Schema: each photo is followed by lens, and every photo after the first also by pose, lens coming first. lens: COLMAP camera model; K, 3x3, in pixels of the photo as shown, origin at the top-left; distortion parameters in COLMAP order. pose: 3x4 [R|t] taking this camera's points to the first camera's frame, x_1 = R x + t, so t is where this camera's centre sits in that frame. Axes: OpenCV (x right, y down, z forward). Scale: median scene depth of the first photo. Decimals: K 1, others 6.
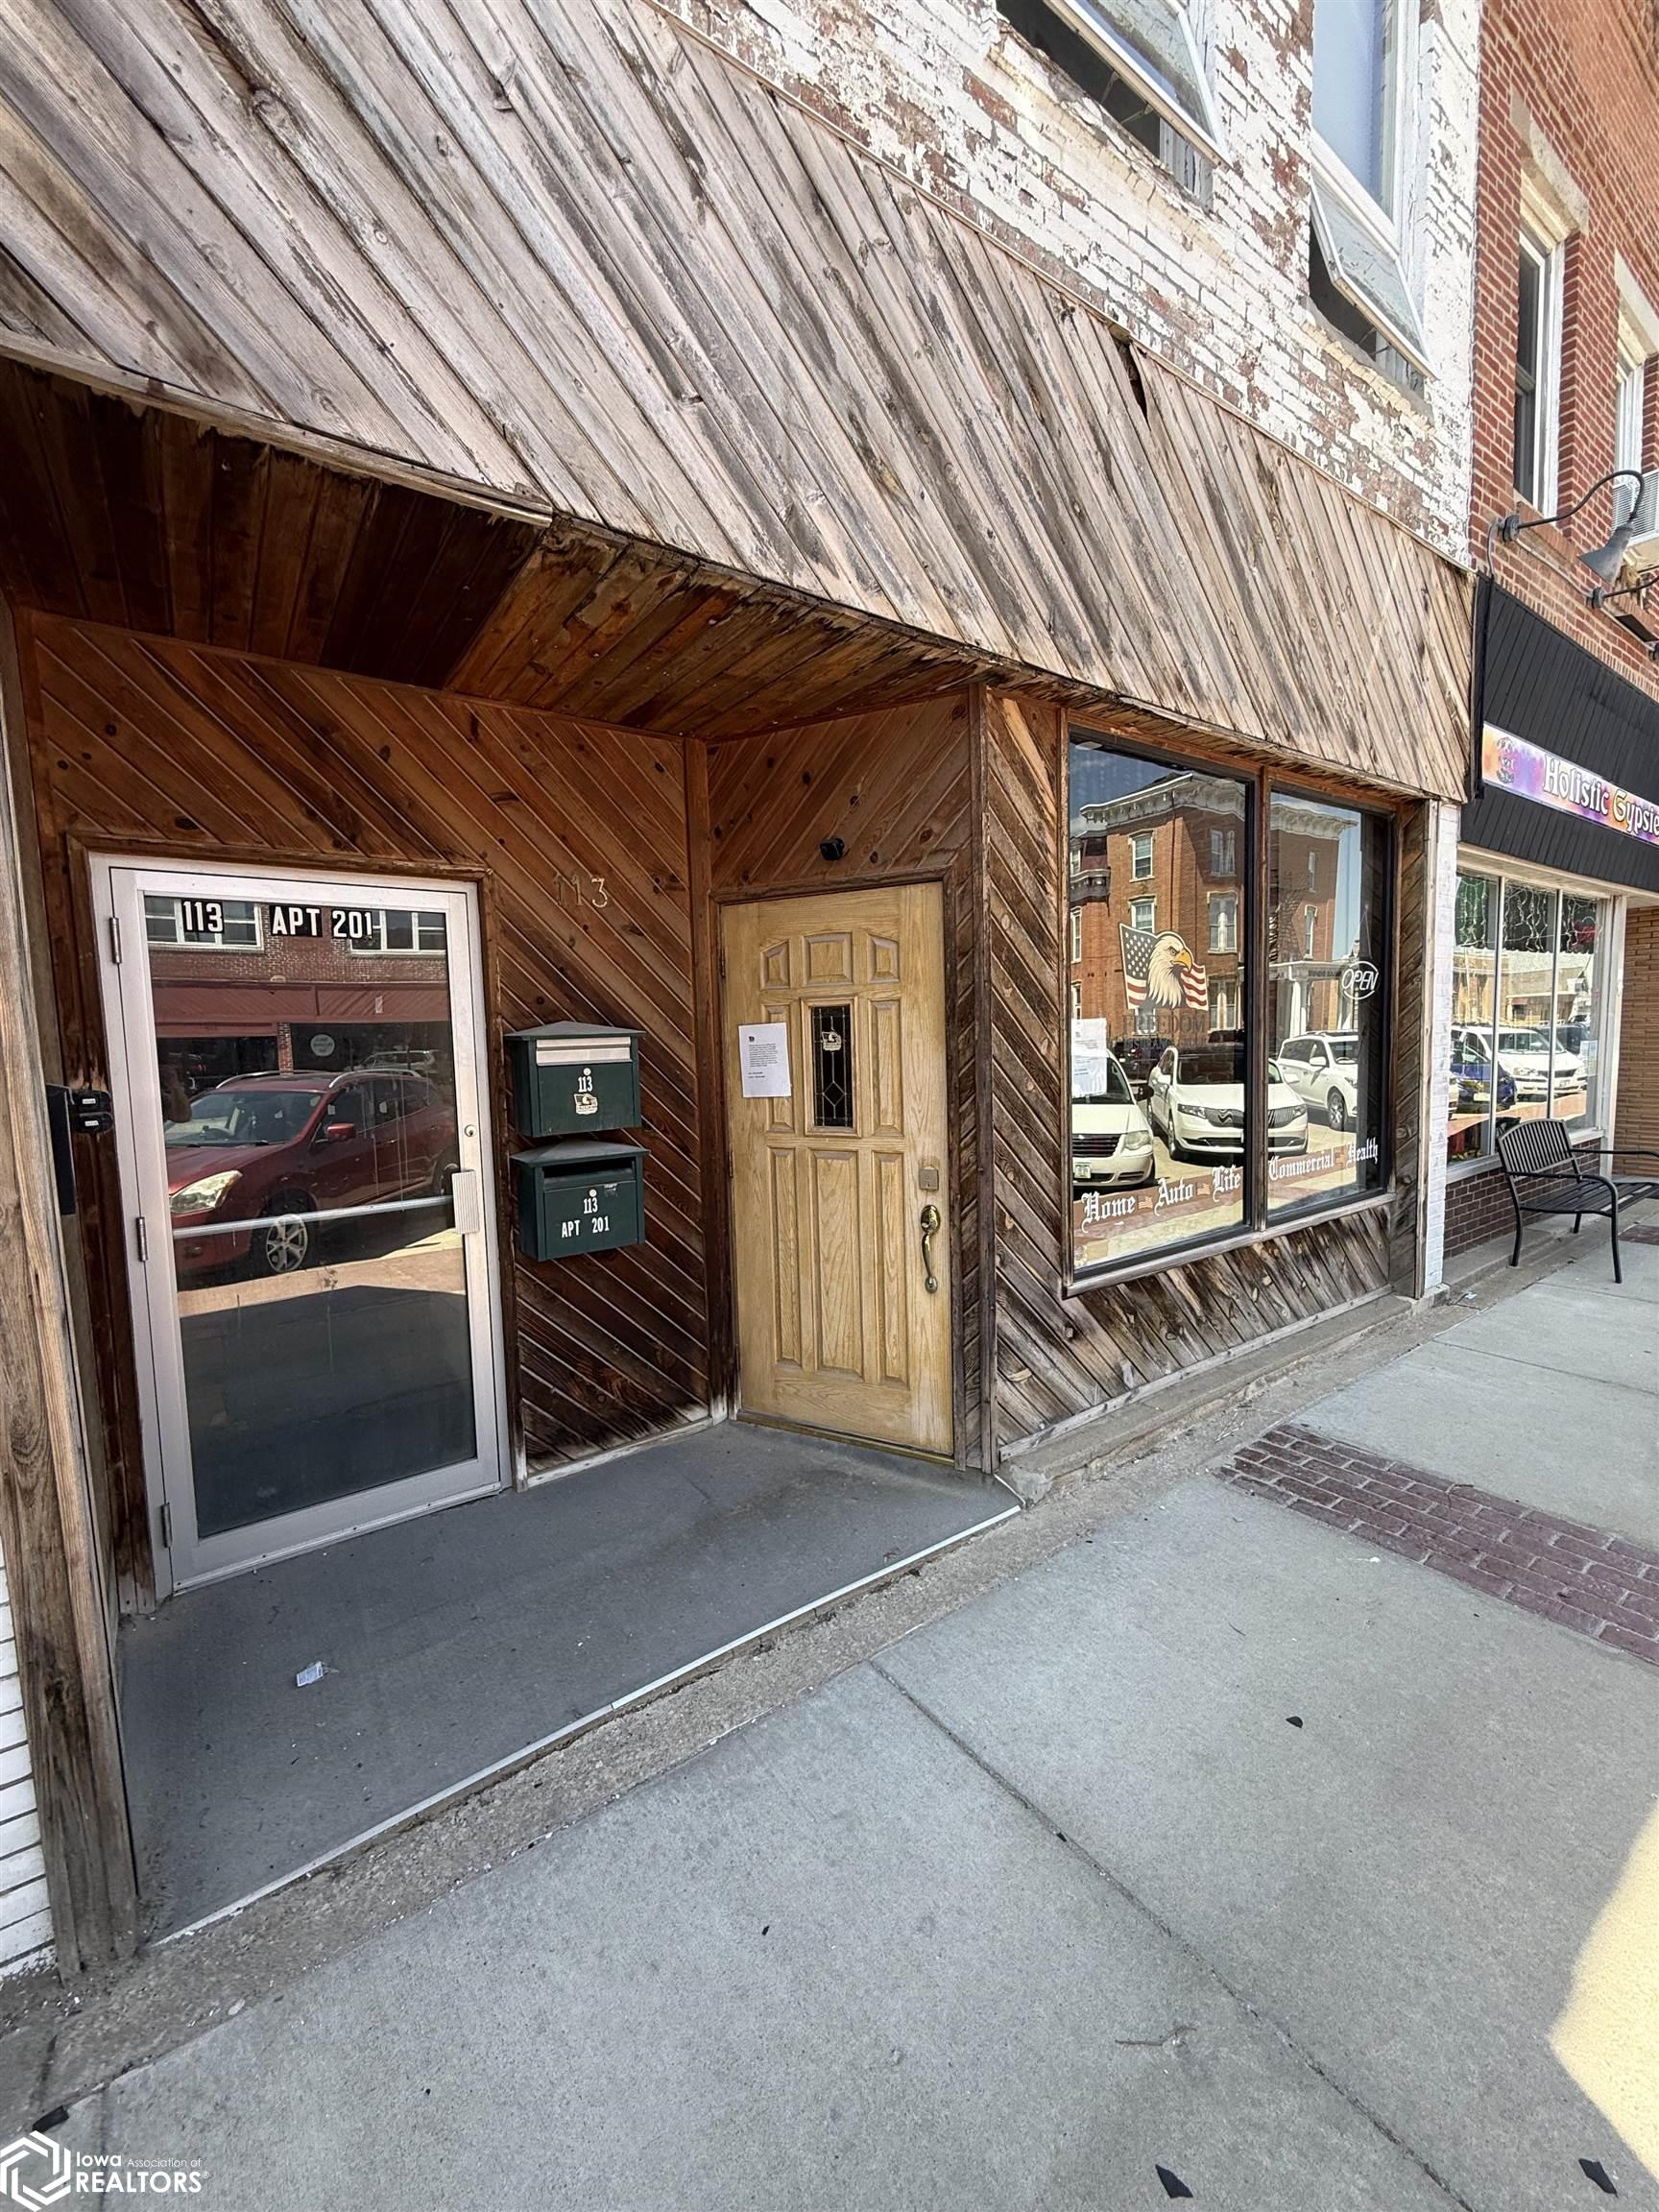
lens RADIAL K [[880.3, 0, 824.8], [0, 880.3, 1105.7], [0, 0, 1]] dist [0.001384, -0.000326]
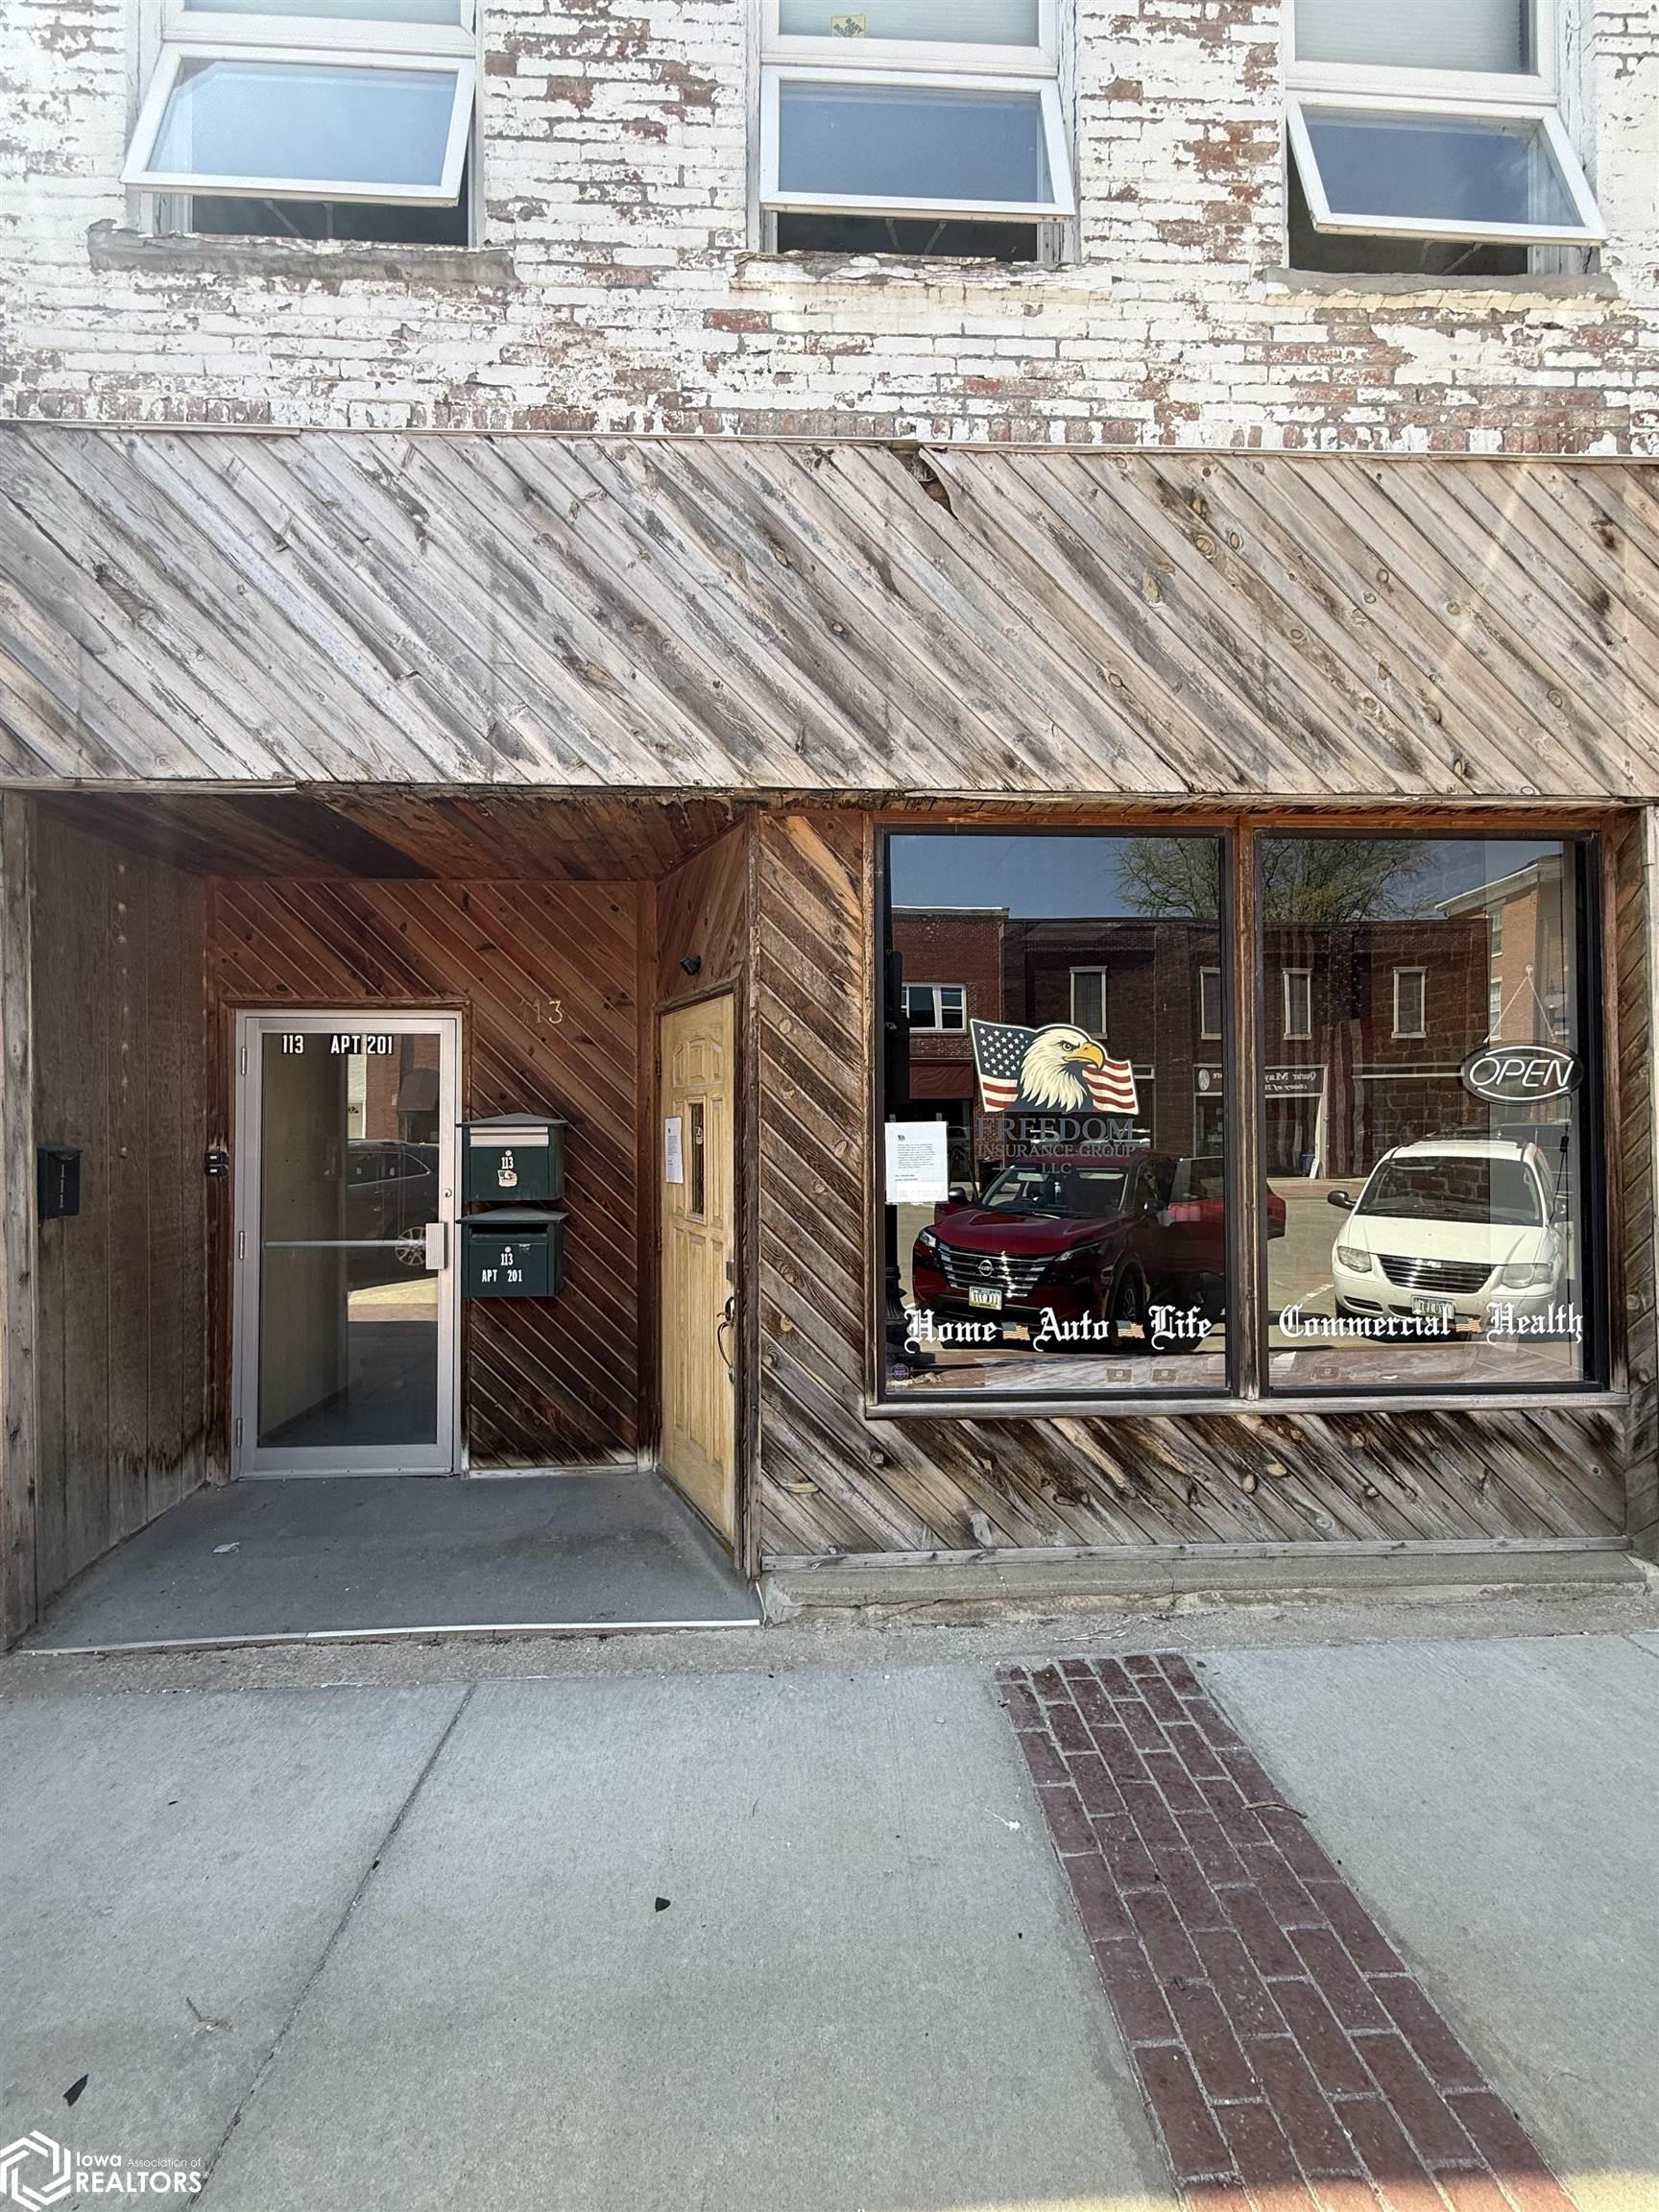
lens RADIAL K [[880.3, 0, 828.6], [0, 880.3, 1105.2], [0, 0, 1]] dist [0.001384, -0.000326]
pose [[0.837209, 0.017708, -0.546596, 0.808751], [-0.064935, 0.995624, -0.067204, -0.051693], [0.543014, 0.091757, 0.834696, 0.178523]]
